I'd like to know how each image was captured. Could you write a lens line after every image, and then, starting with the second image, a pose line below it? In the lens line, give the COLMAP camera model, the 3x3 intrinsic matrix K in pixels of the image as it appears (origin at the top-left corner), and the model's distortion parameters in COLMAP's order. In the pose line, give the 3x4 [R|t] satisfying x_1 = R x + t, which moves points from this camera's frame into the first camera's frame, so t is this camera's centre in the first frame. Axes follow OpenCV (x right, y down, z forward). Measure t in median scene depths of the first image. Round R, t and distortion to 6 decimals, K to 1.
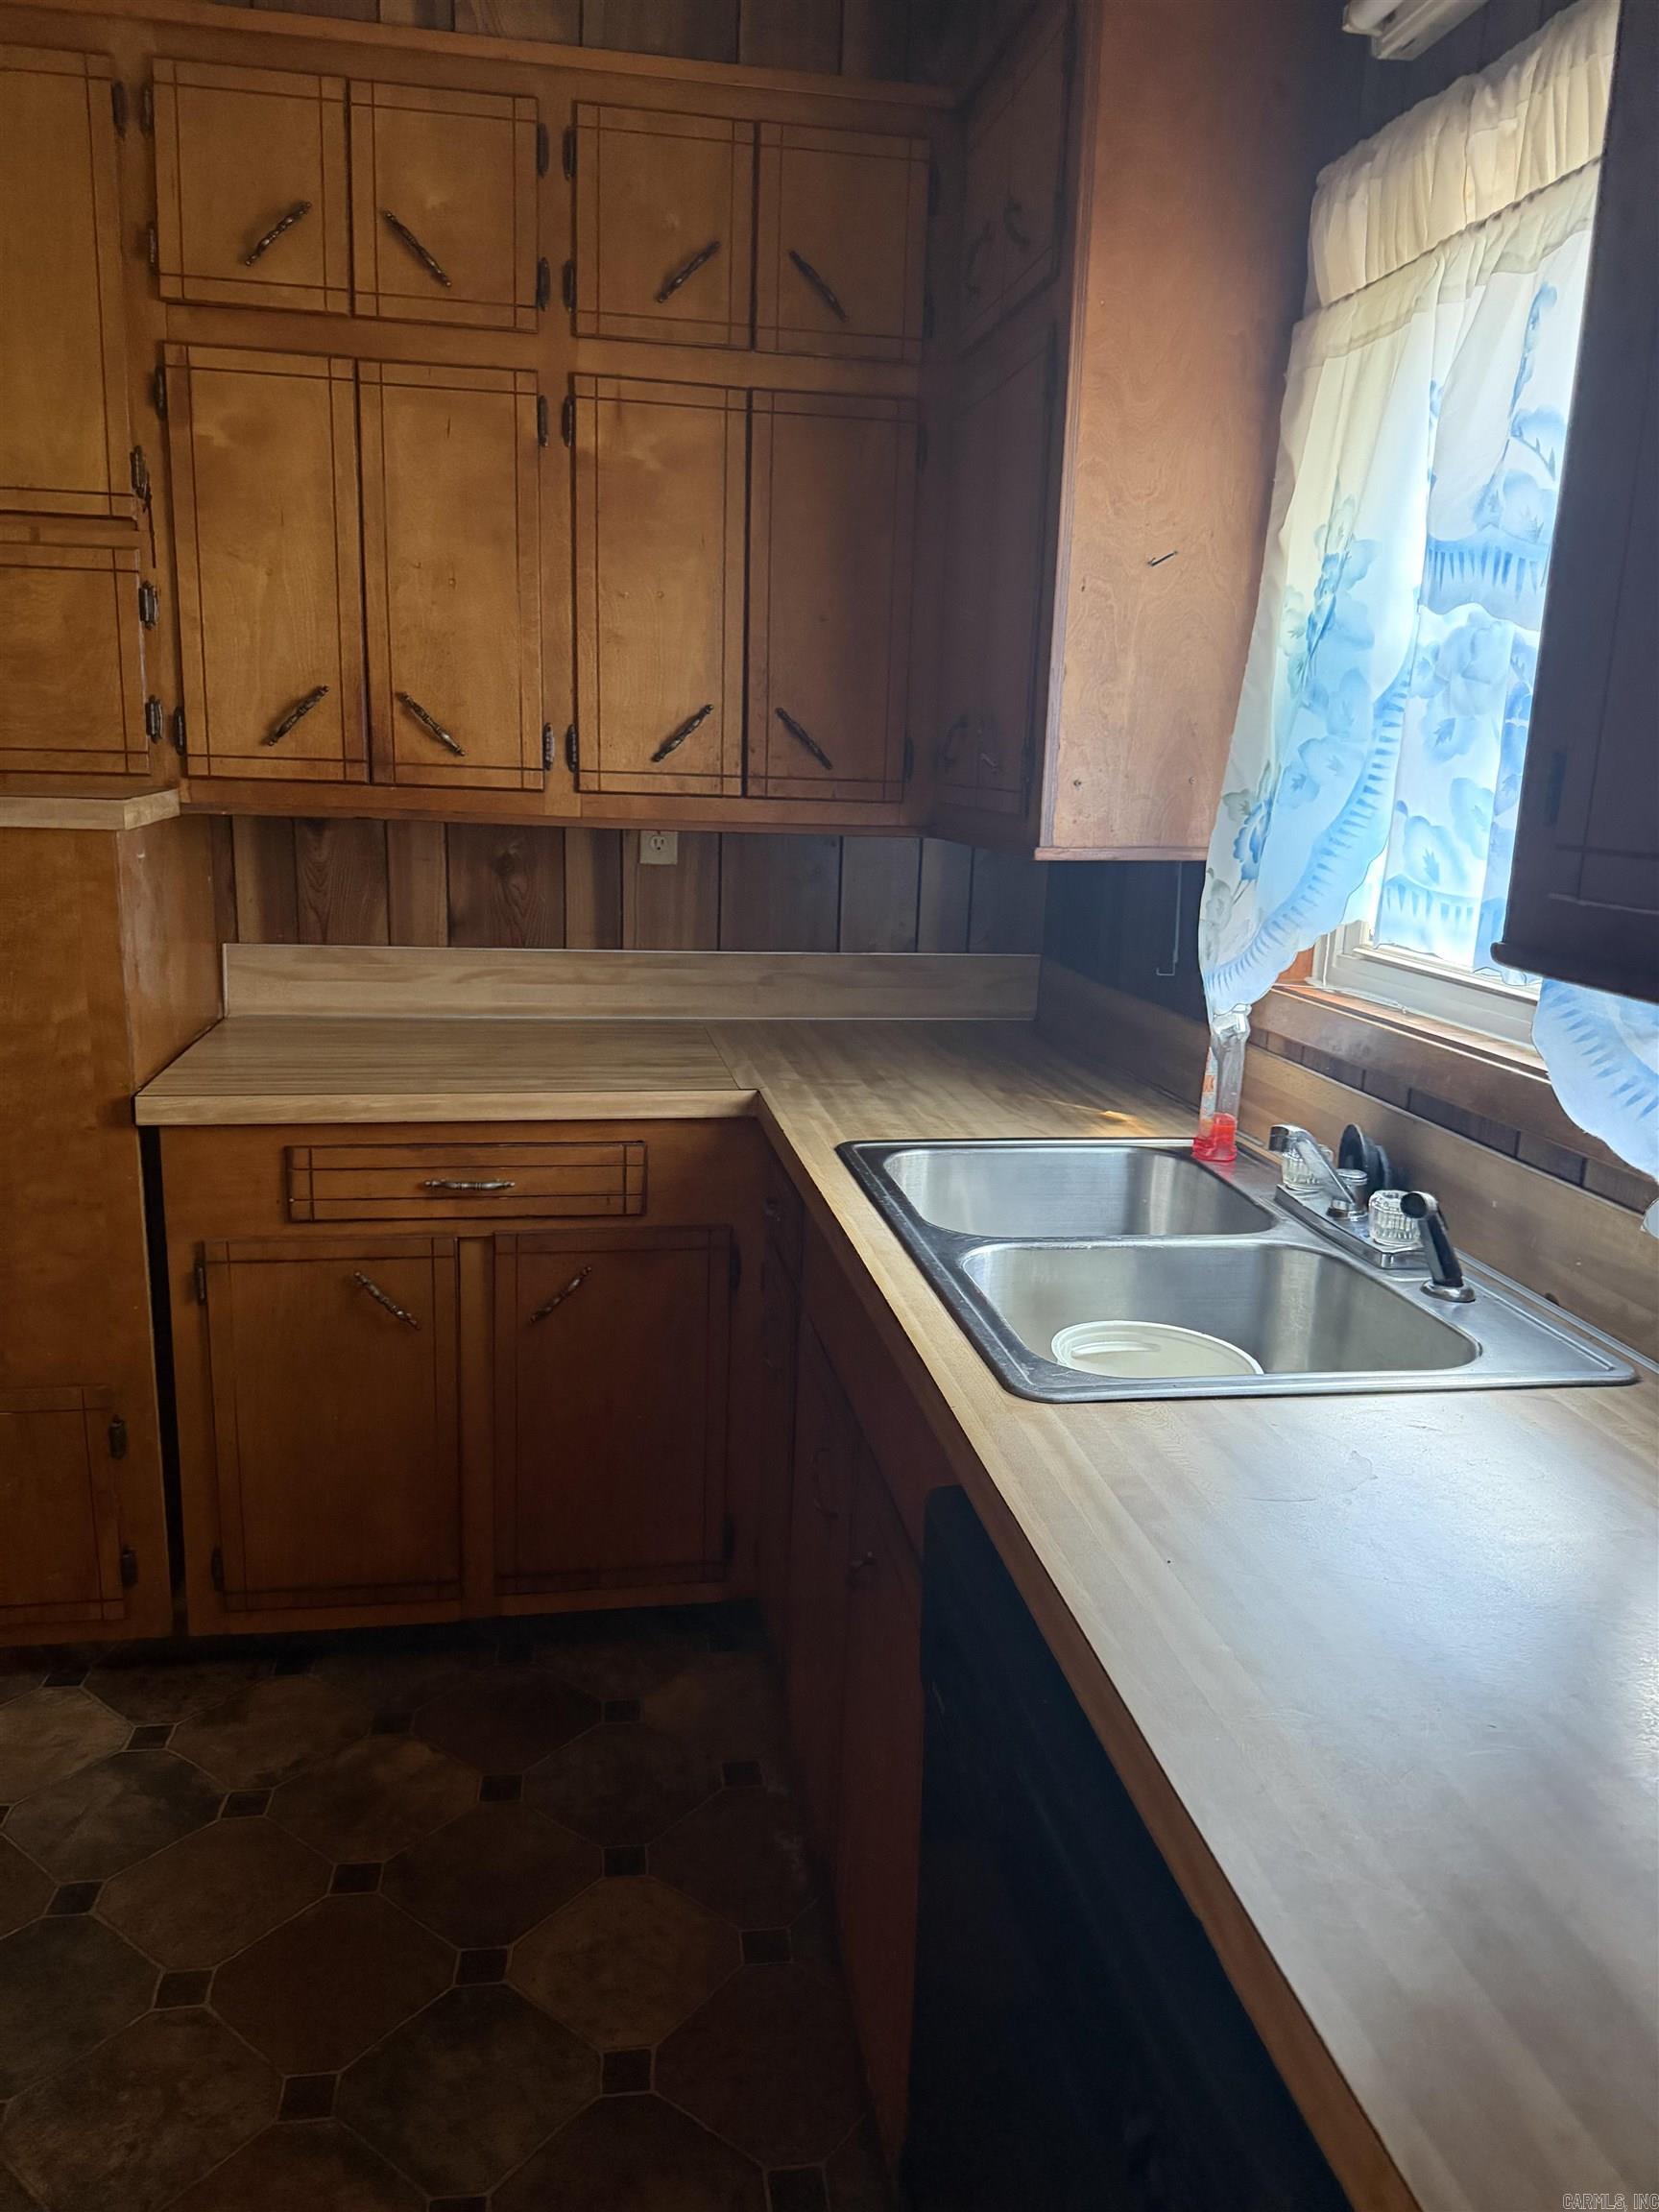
lens RADIAL K [[1577.7, 0, 829.3], [0, 1577.7, 1105.8], [0, 0, 1]] dist [-0.002811, -0.001684]
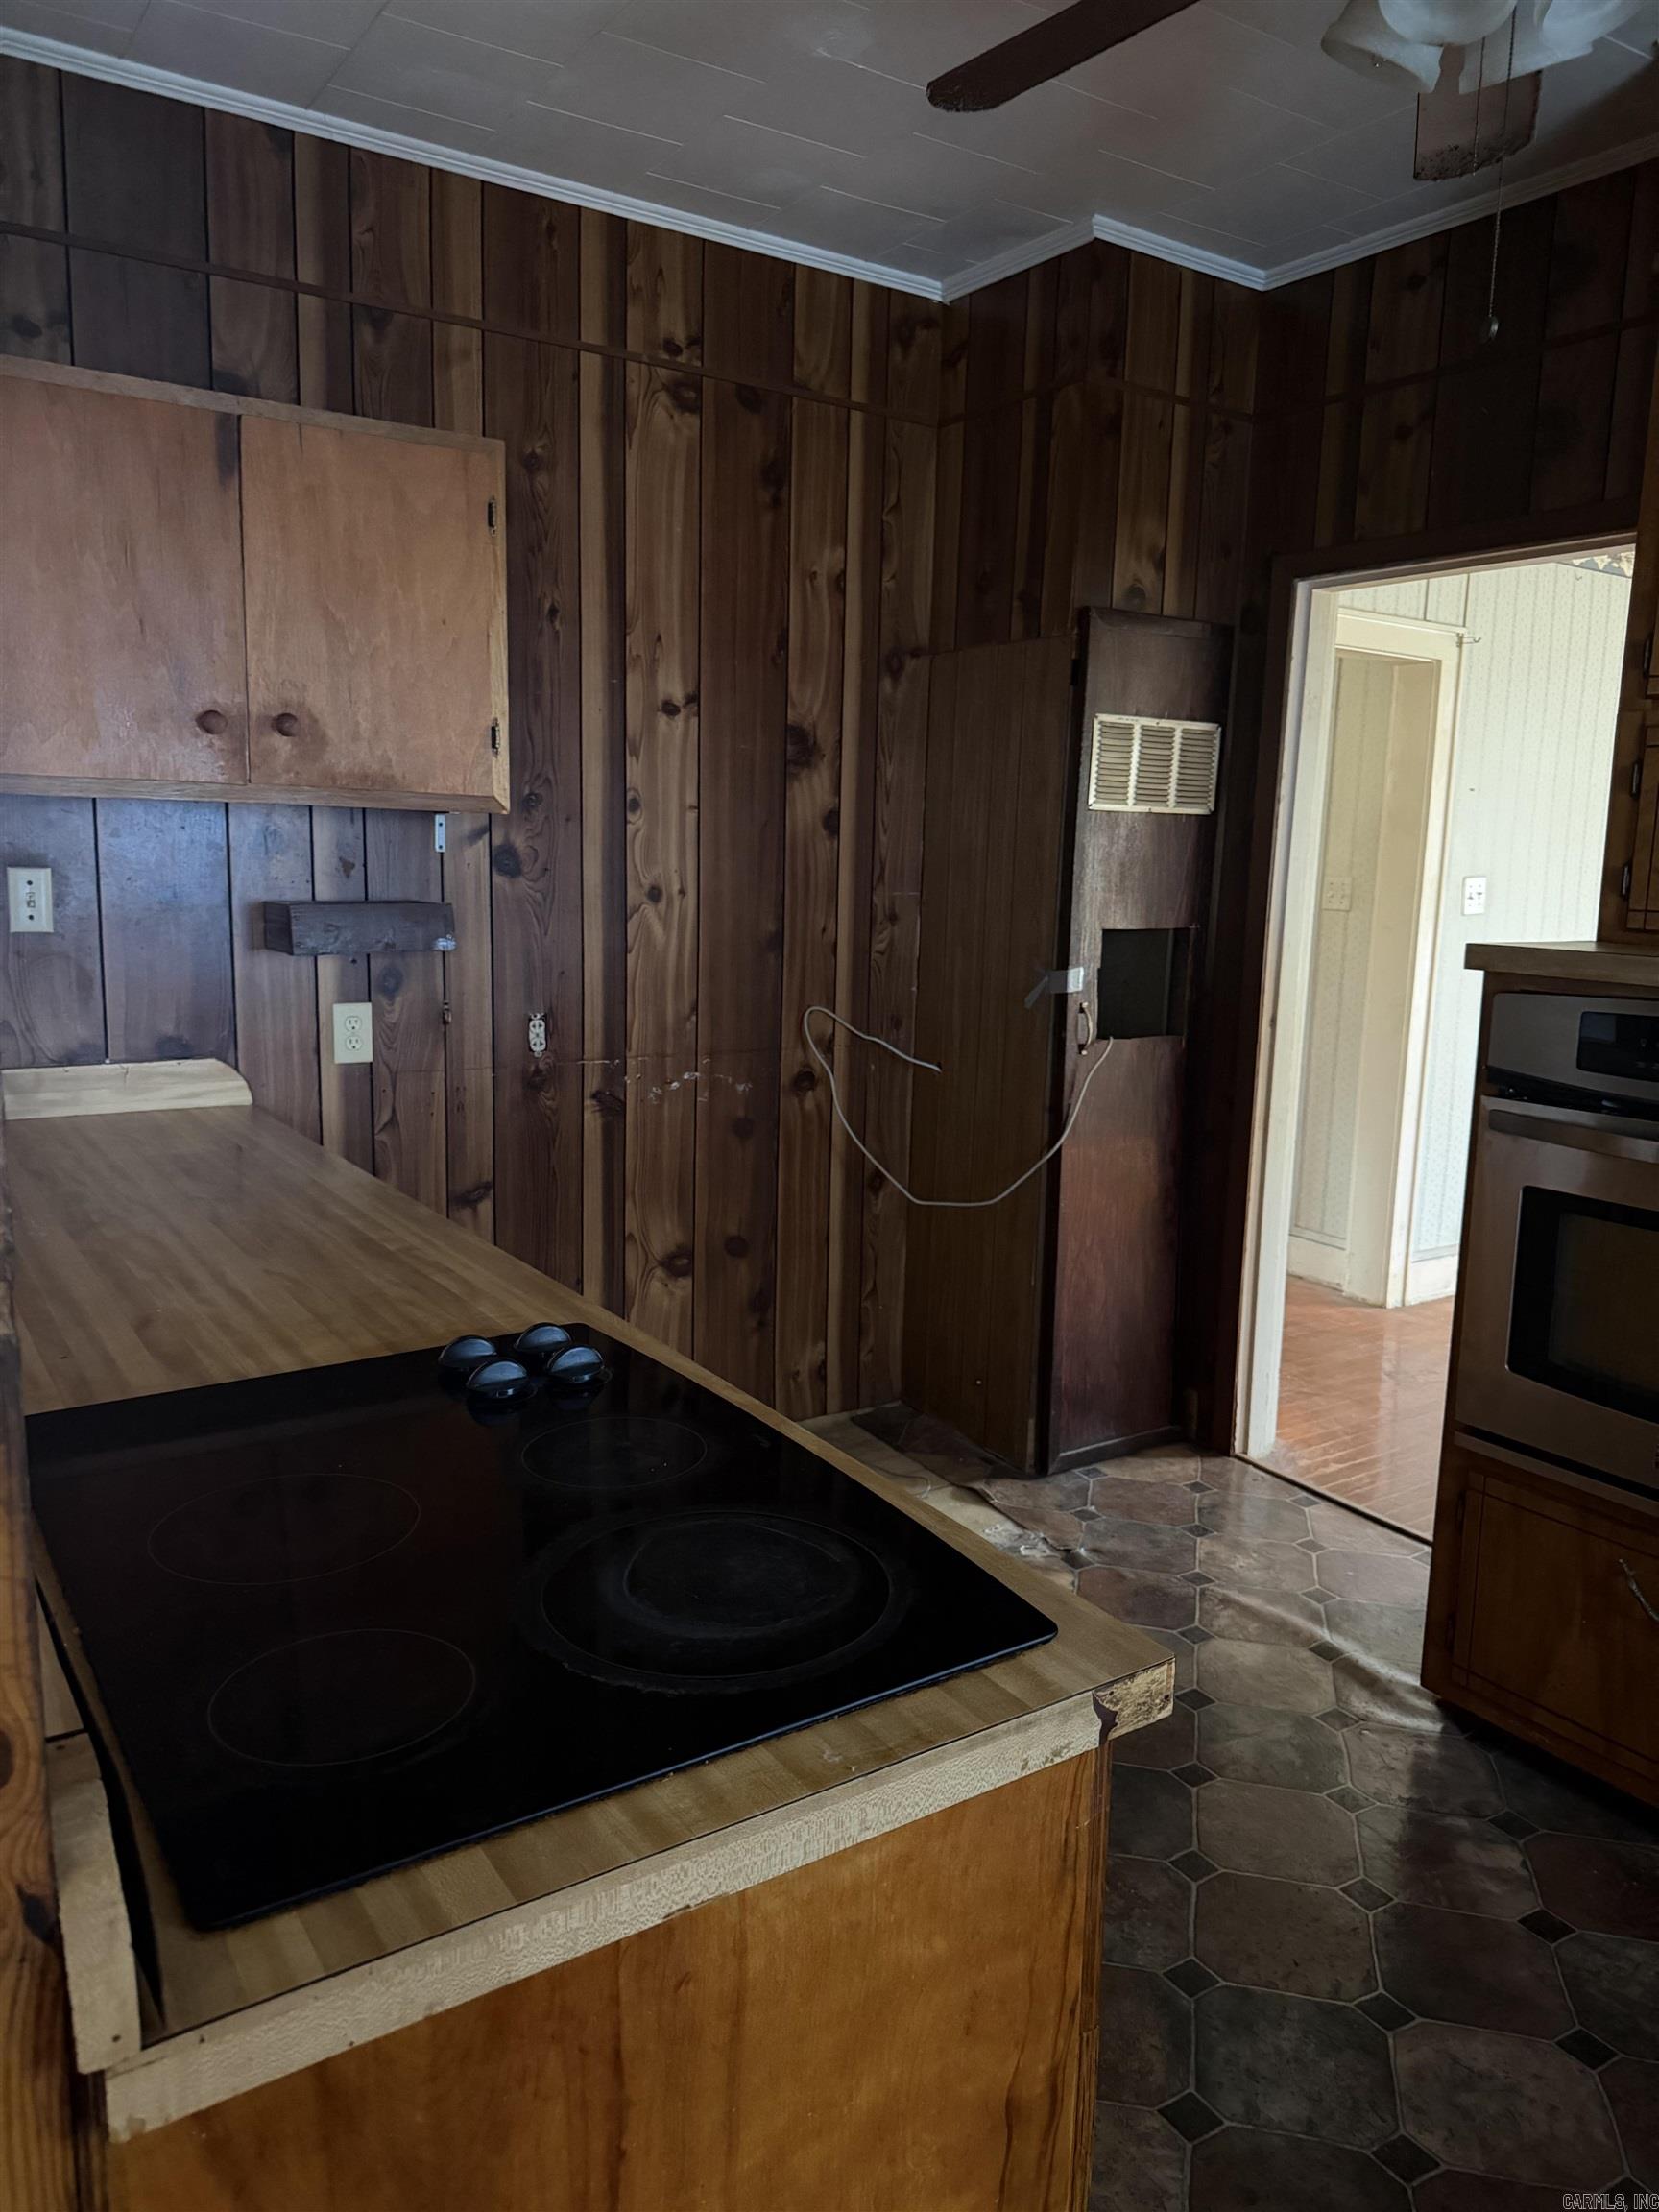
lens RADIAL K [[1577.7, 0, 829.9], [0, 1577.7, 1106.5], [0, 0, 1]] dist [-0.002811, -0.001684]
pose [[0.412226, 0.131488, -0.901543, 0.523544], [-0.206613, 0.977242, 0.048056, -0.038967], [0.887345, 0.166460, 0.430012, 0.087825]]
